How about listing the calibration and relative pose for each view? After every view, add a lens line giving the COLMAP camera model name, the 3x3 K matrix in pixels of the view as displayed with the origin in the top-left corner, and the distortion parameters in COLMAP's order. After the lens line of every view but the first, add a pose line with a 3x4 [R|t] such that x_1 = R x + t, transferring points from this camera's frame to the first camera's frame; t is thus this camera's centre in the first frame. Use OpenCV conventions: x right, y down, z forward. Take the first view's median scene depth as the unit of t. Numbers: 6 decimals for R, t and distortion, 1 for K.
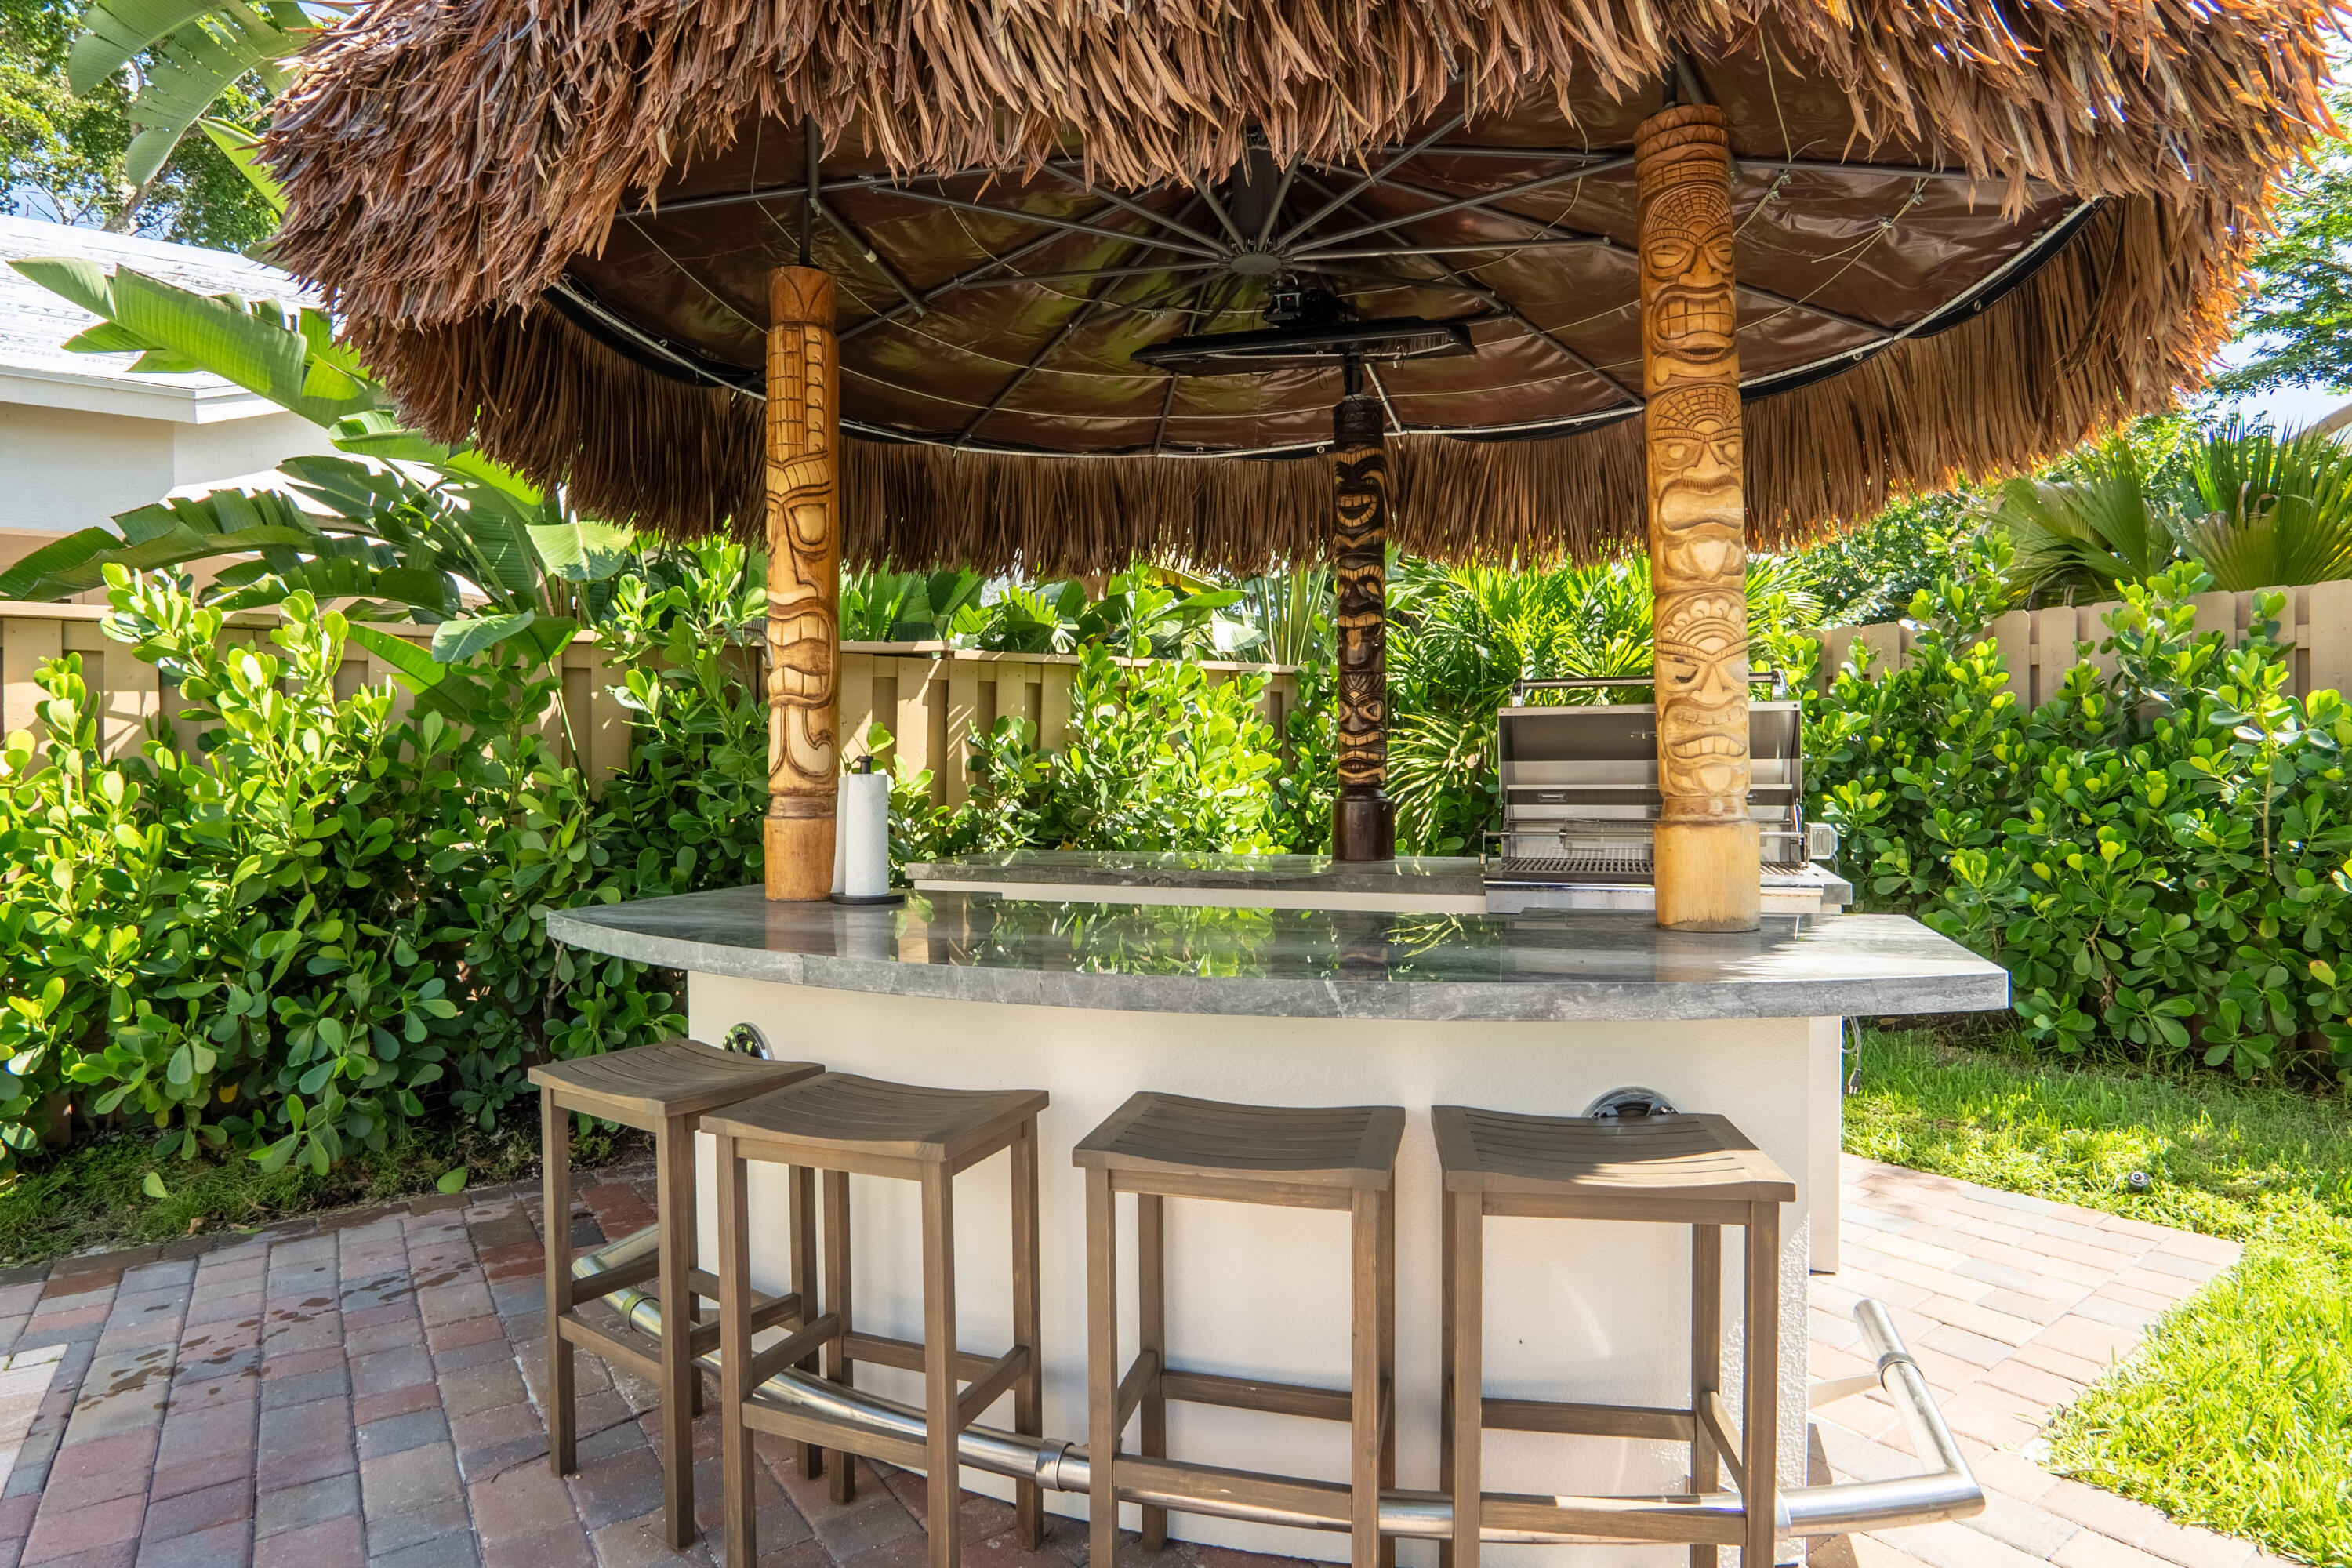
lens RADIAL K [[1251.5, 0, 1167.1], [0, 1251.5, 781.8], [0, 0, 1]] dist [-0.038266, 0.010010]
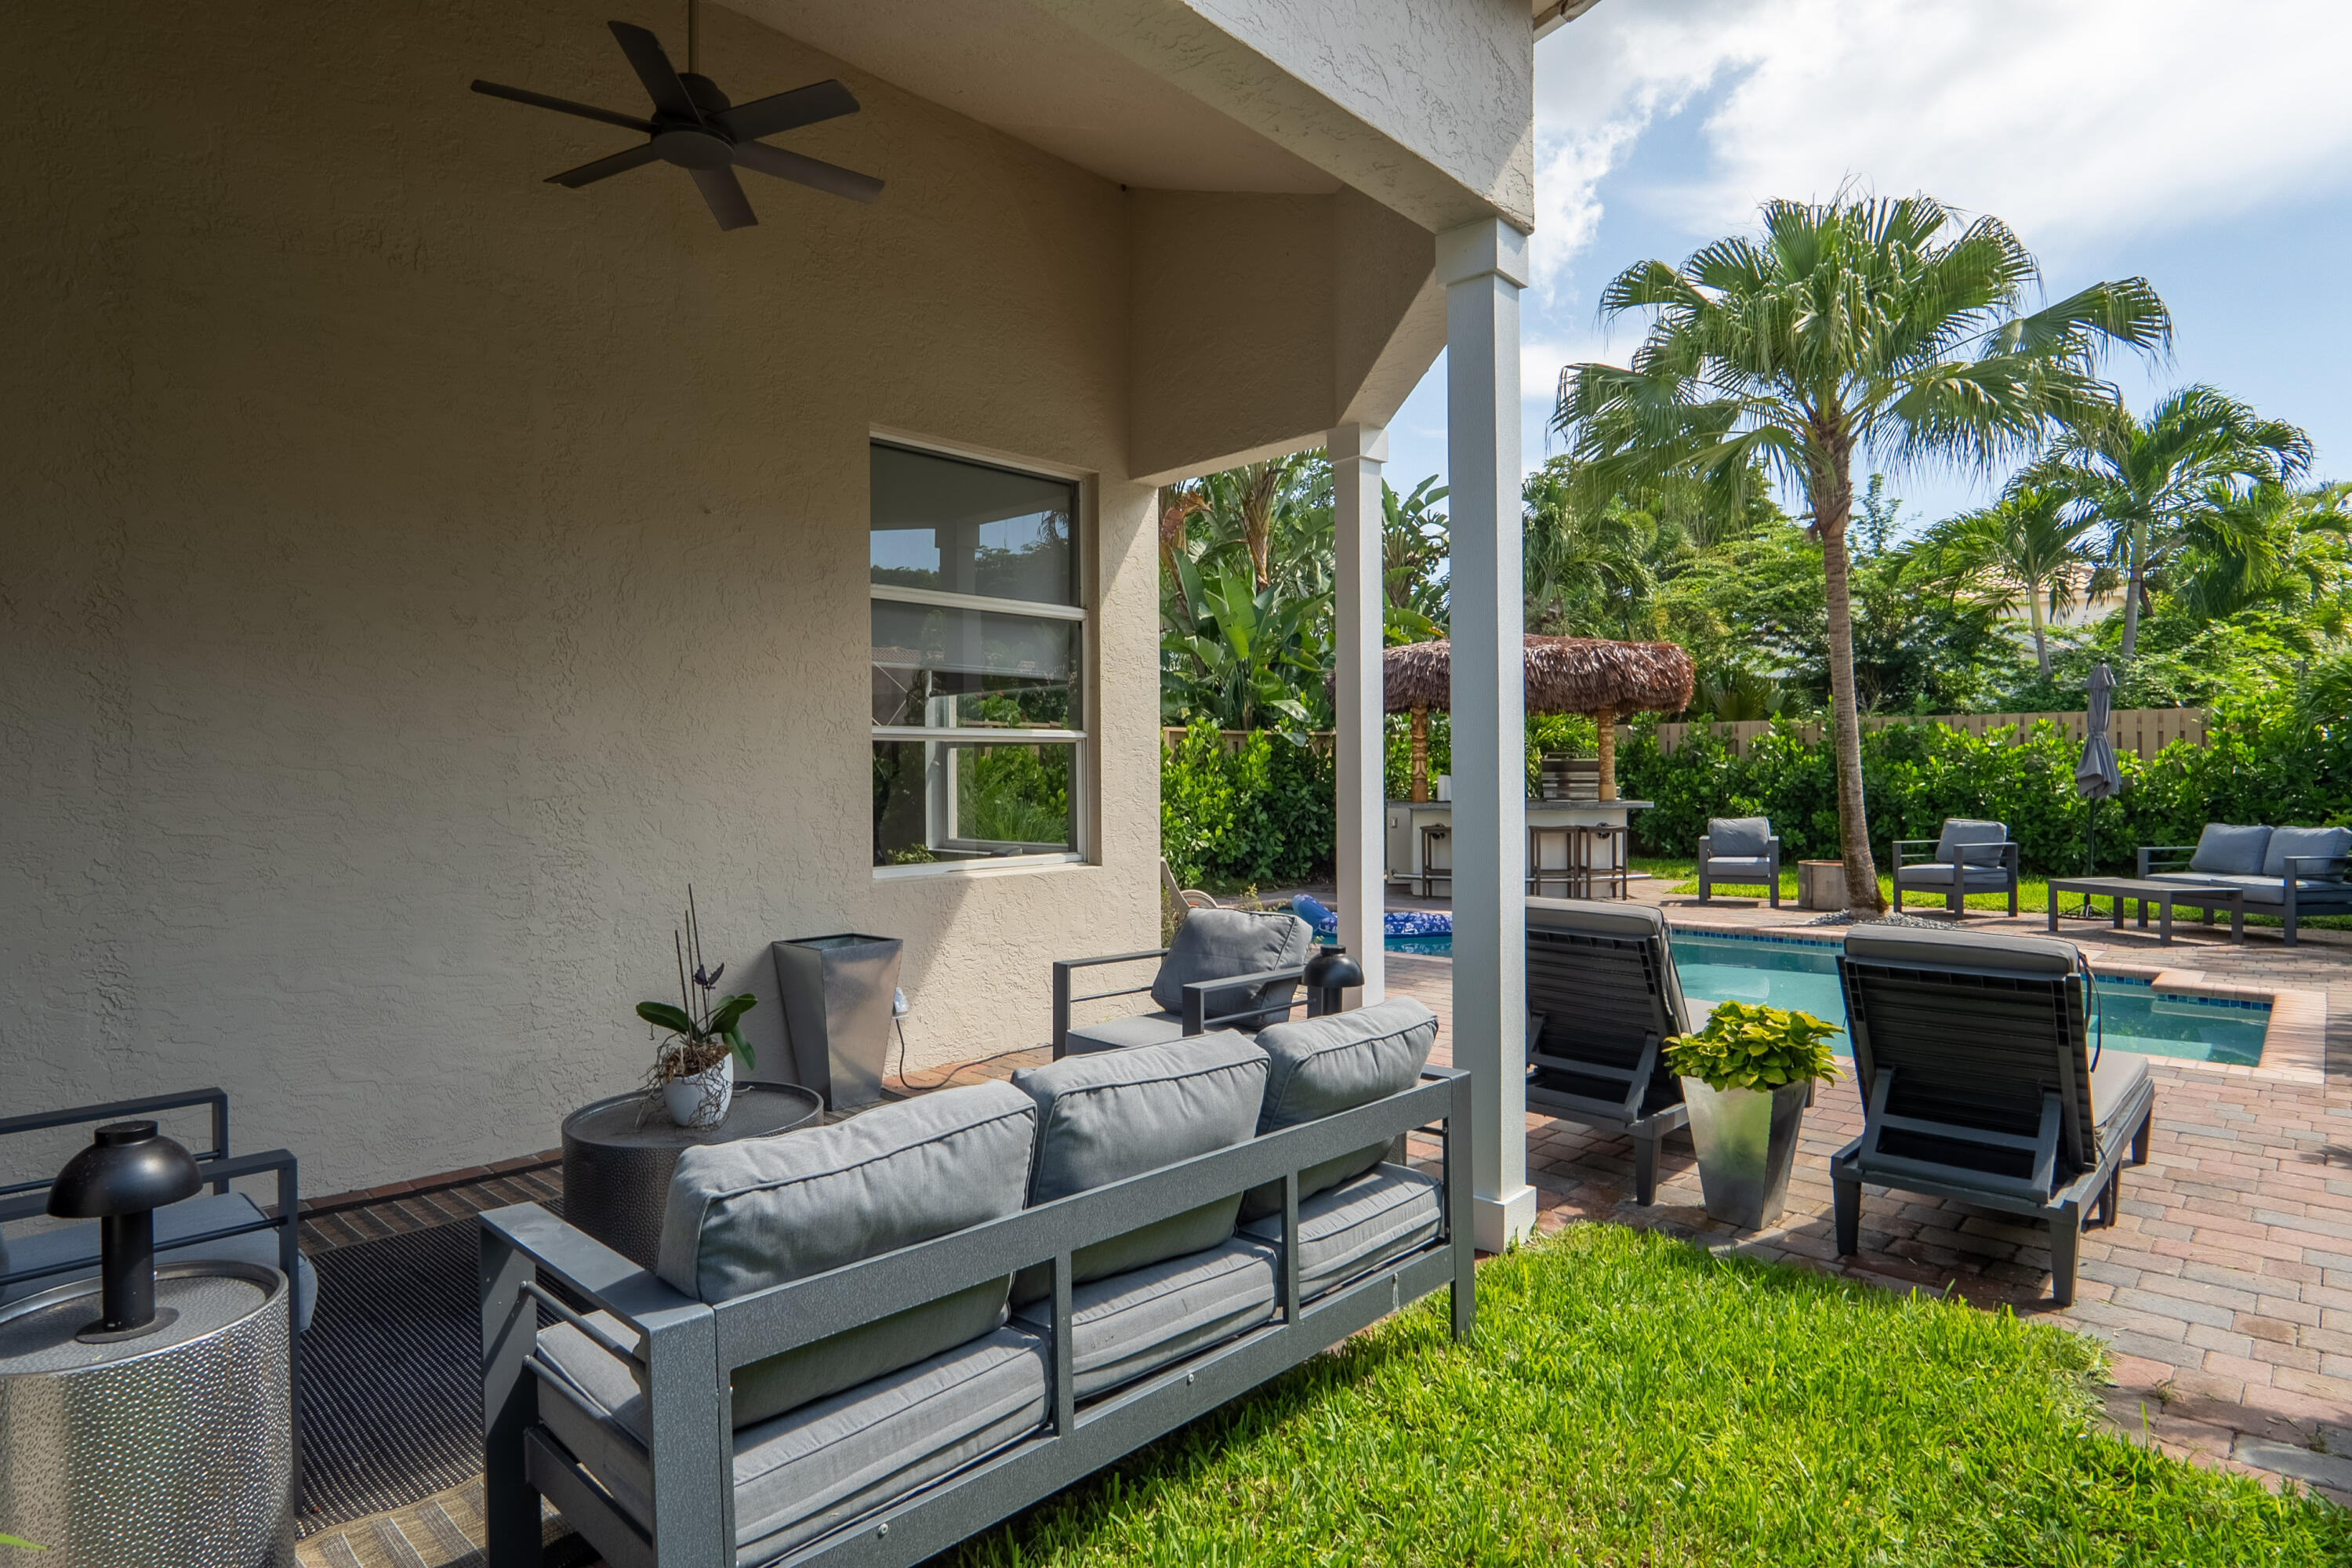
lens RADIAL K [[1251.5, 0, 1167.1], [0, 1251.5, 781.8], [0, 0, 1]] dist [-0.038266, 0.010010]
pose [[0.978662, -0.001366, 0.205471, -1.404011], [0.002451, 0.999984, -0.005025, 0.024759], [-0.205461, 0.005422, 0.978650, -2.159386]]
